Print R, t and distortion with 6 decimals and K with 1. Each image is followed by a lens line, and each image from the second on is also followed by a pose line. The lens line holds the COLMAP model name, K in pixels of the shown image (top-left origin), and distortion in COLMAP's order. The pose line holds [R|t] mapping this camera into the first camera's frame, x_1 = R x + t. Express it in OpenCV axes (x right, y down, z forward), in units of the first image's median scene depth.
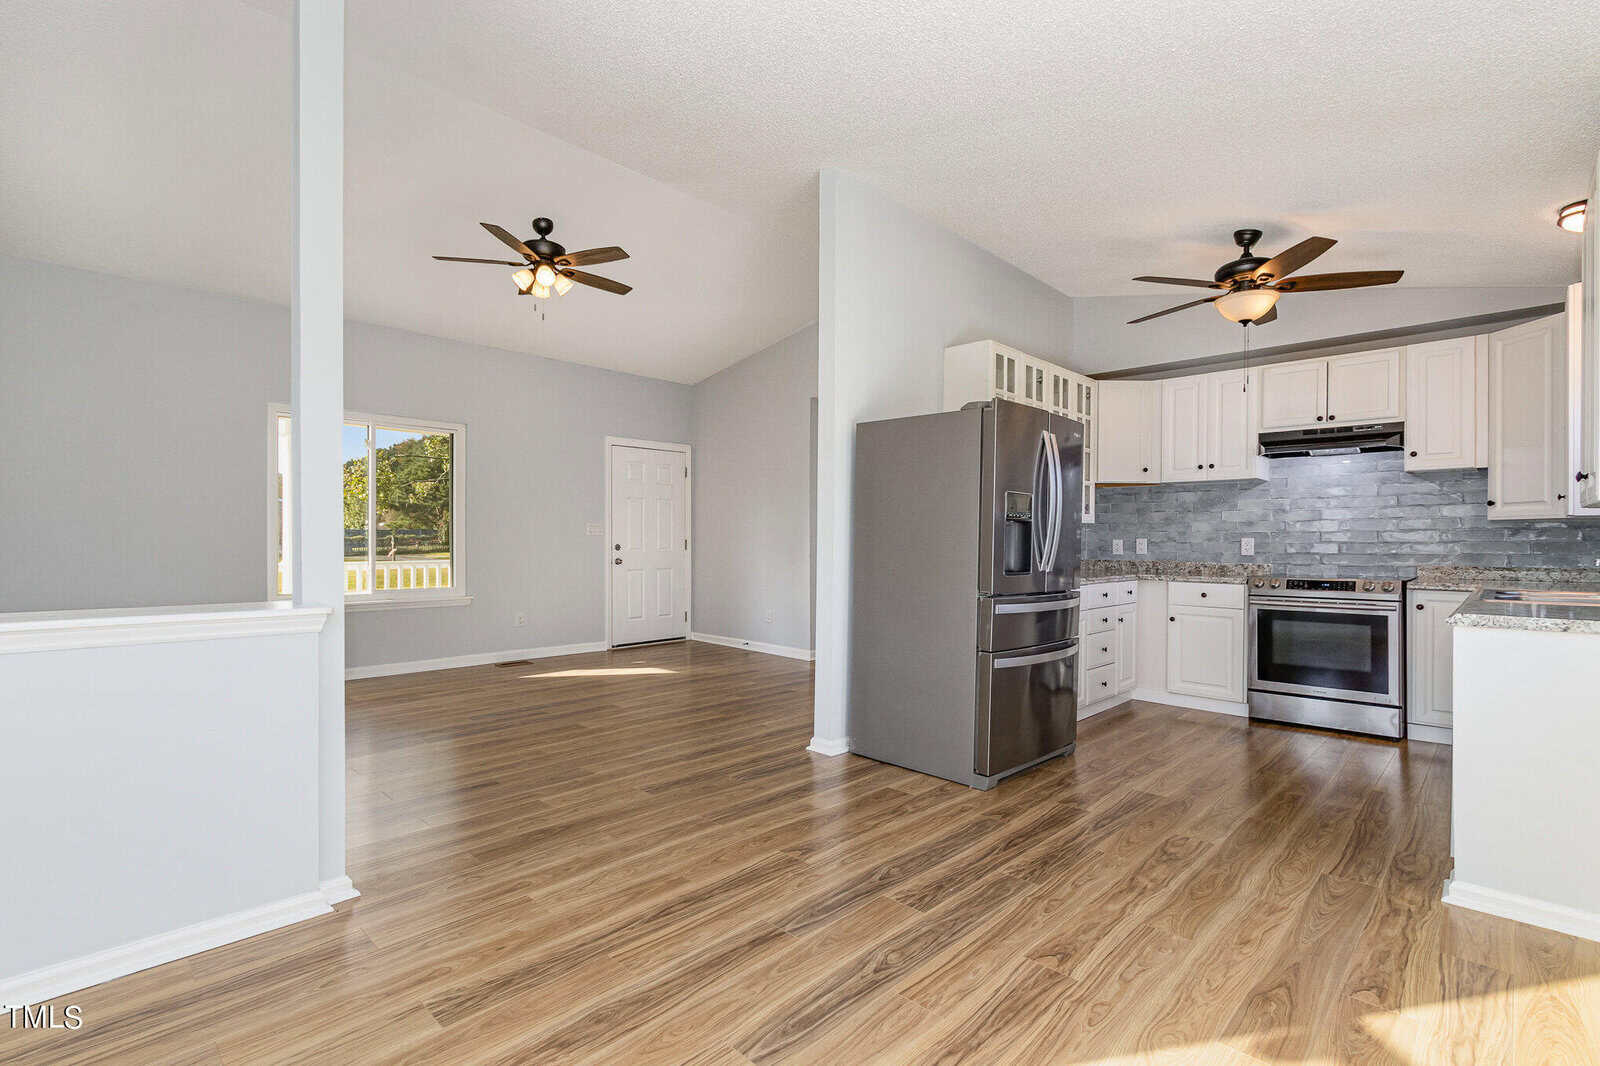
lens RADIAL K [[729.3, 0, 782.2], [0, 729.3, 539.7], [0, 0, 1]] dist [-0.000660, -0.002155]
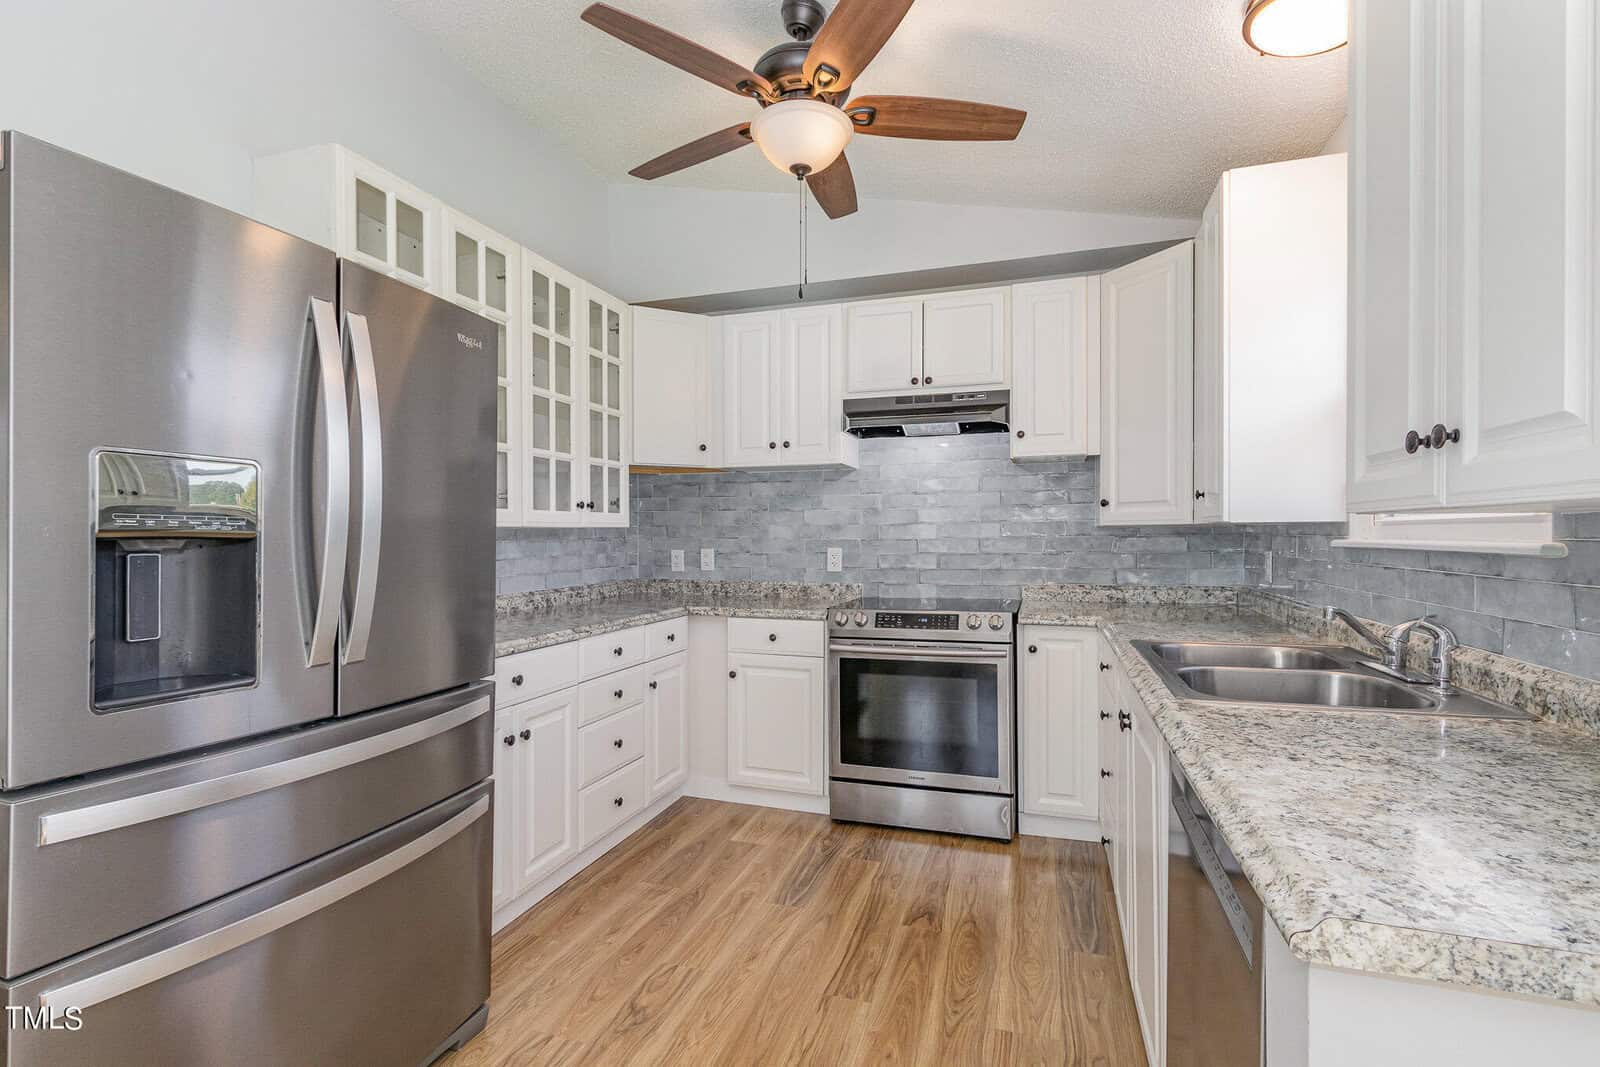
lens RADIAL K [[729.3, 0, 798.3], [0, 729.3, 535.7], [0, 0, 1]] dist [-0.000660, -0.002155]
pose [[0.891626, -0.008769, 0.452688, 0.313073], [0.007910, 0.999962, 0.003789, -0.019253], [-0.452704, 0.000202, 0.891661, 0.416912]]
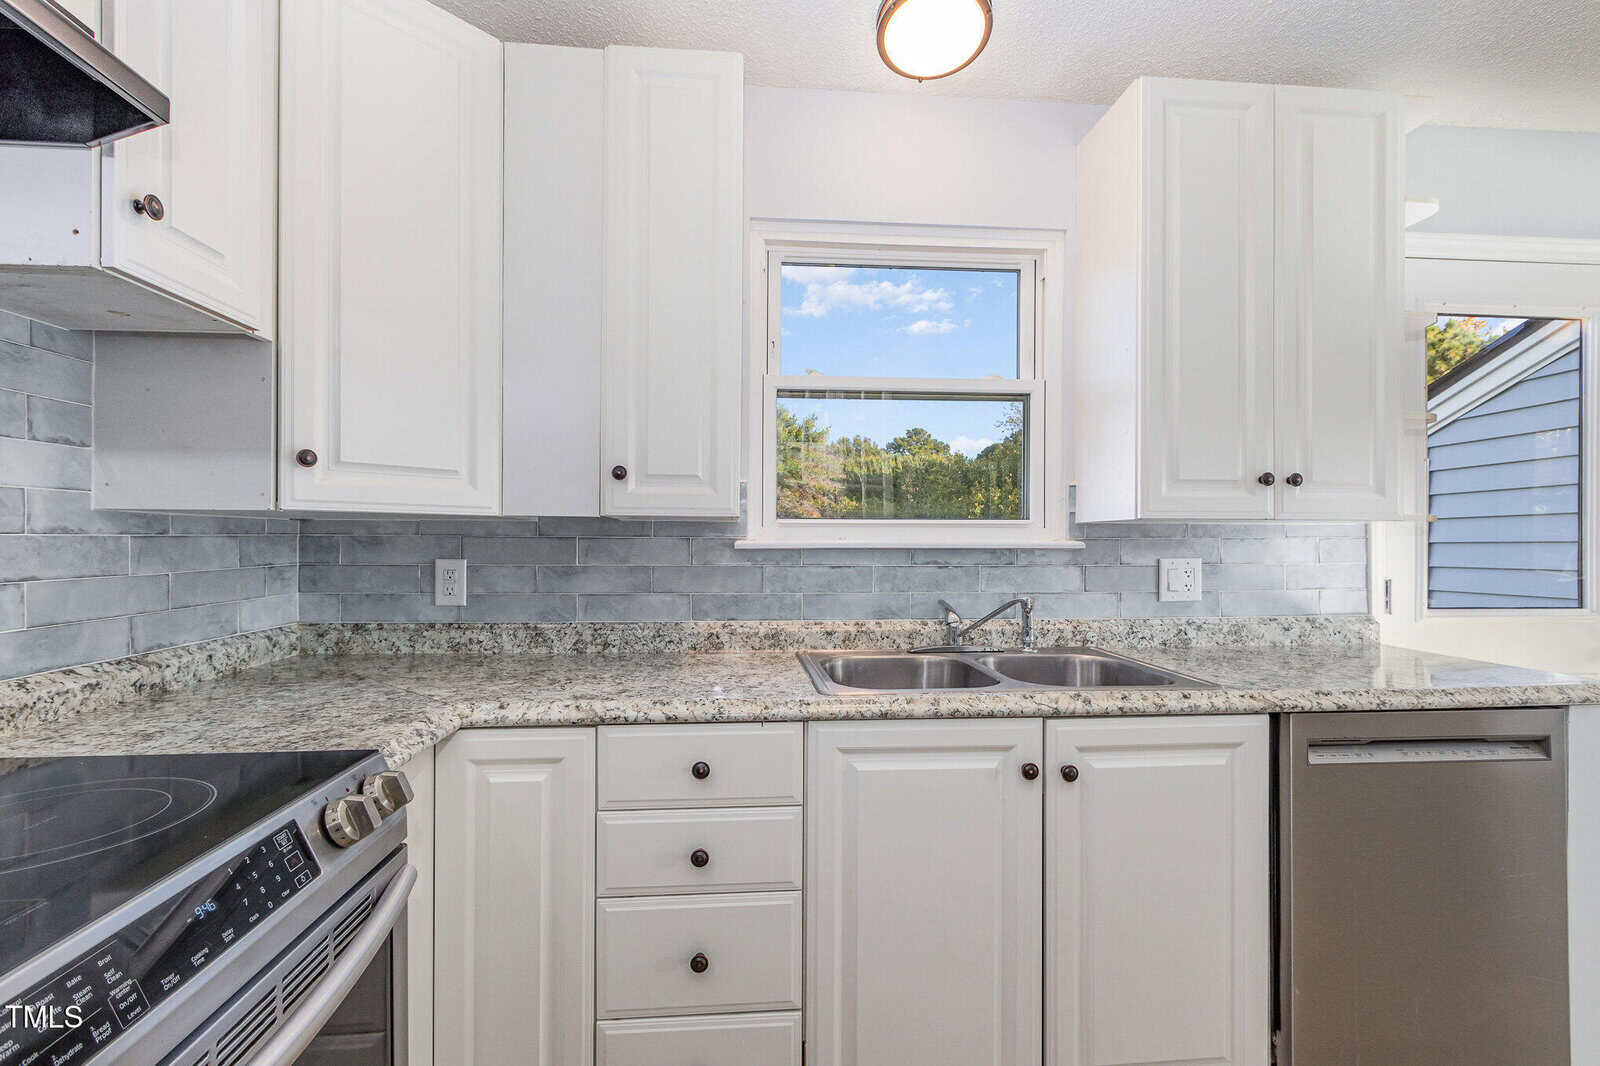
lens RADIAL K [[729.3, 0, 801.0], [0, 729.3, 537.0], [0, 0, 1]] dist [-0.000660, -0.002155]
pose [[-0.767754, -0.000883, 0.640744, 0.522284], [-0.005815, 0.999967, -0.005590, -0.012560], [-0.640718, -0.008018, -0.767734, 0.964378]]
